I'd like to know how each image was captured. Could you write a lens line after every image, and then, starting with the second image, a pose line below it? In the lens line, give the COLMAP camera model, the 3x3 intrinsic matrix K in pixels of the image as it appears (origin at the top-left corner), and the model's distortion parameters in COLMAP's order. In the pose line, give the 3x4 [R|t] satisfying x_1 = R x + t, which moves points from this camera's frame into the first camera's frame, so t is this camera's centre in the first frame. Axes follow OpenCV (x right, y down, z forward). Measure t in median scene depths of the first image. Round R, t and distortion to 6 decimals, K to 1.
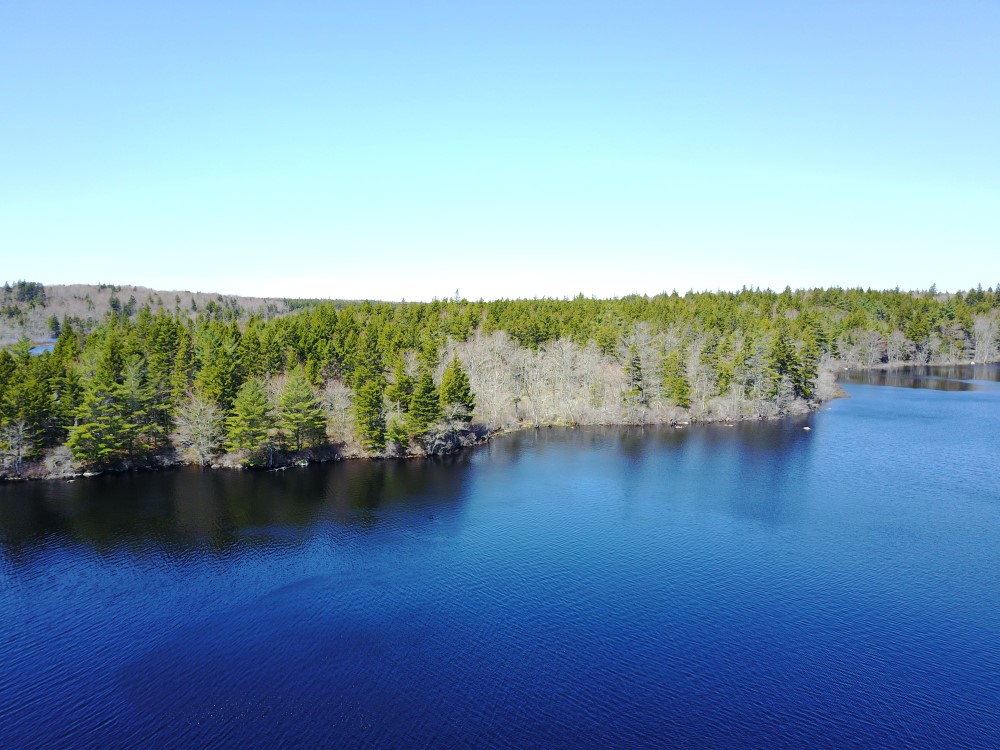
lens RADIAL K [[782.5, 0, 474.9], [0, 782.5, 380.7], [0, 0, 1]] dist [0.068331, -0.003403]
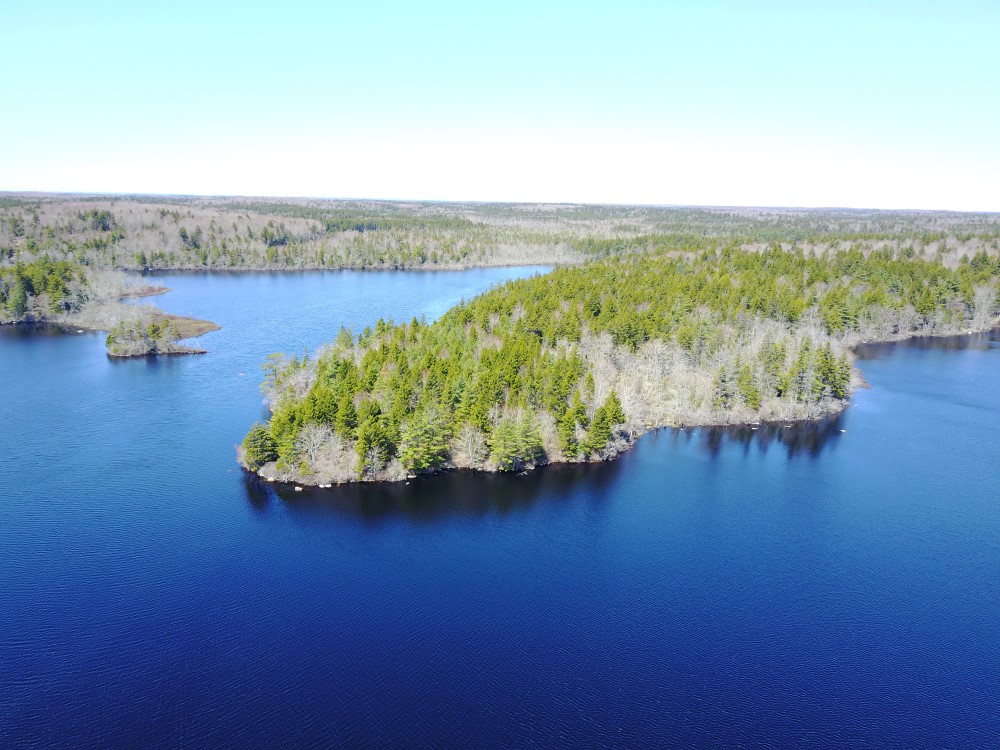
lens RADIAL K [[760.2, 0, 500.0], [0, 760.2, 375.0], [0, 0, 1]] dist [0.096323, -0.000201]
pose [[0.999739, 0.016060, 0.016233, -0.213754], [-0.017861, 0.992889, 0.117697, -0.181845], [-0.014228, -0.117956, 0.992917, -0.353080]]
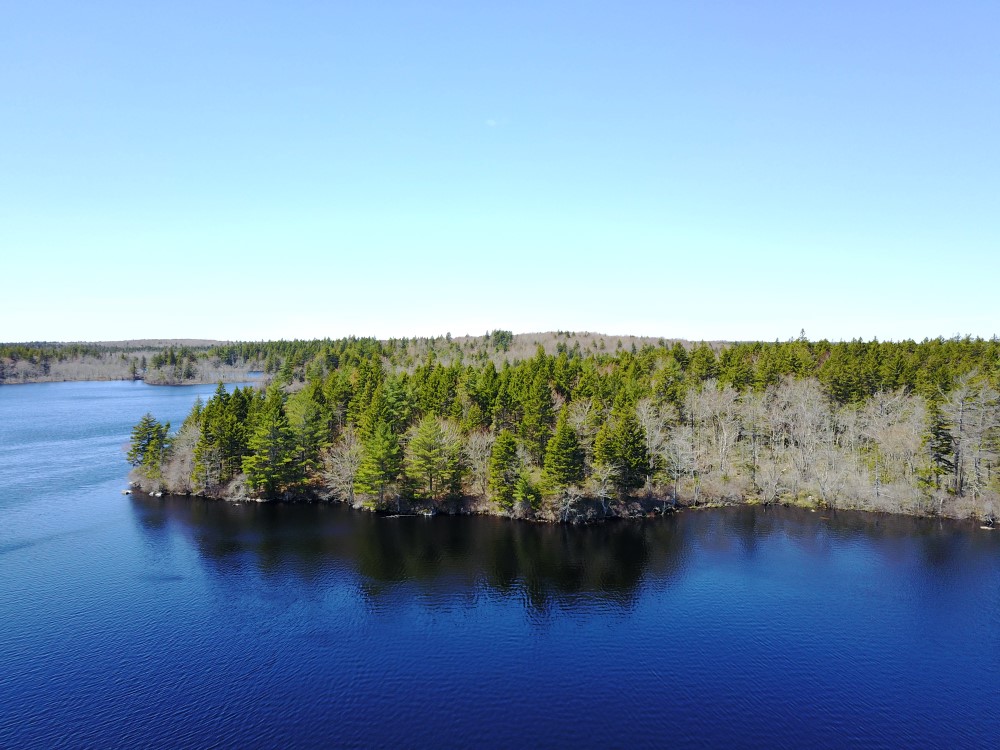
lens RADIAL K [[760.2, 0, 500.0], [0, 760.2, 375.0], [0, 0, 1]] dist [0.096323, -0.000201]
pose [[0.810407, 0.016504, -0.585635, 0.274184], [-0.051985, 0.997686, -0.043820, -0.018796], [0.583556, 0.065956, 0.809390, 0.200318]]
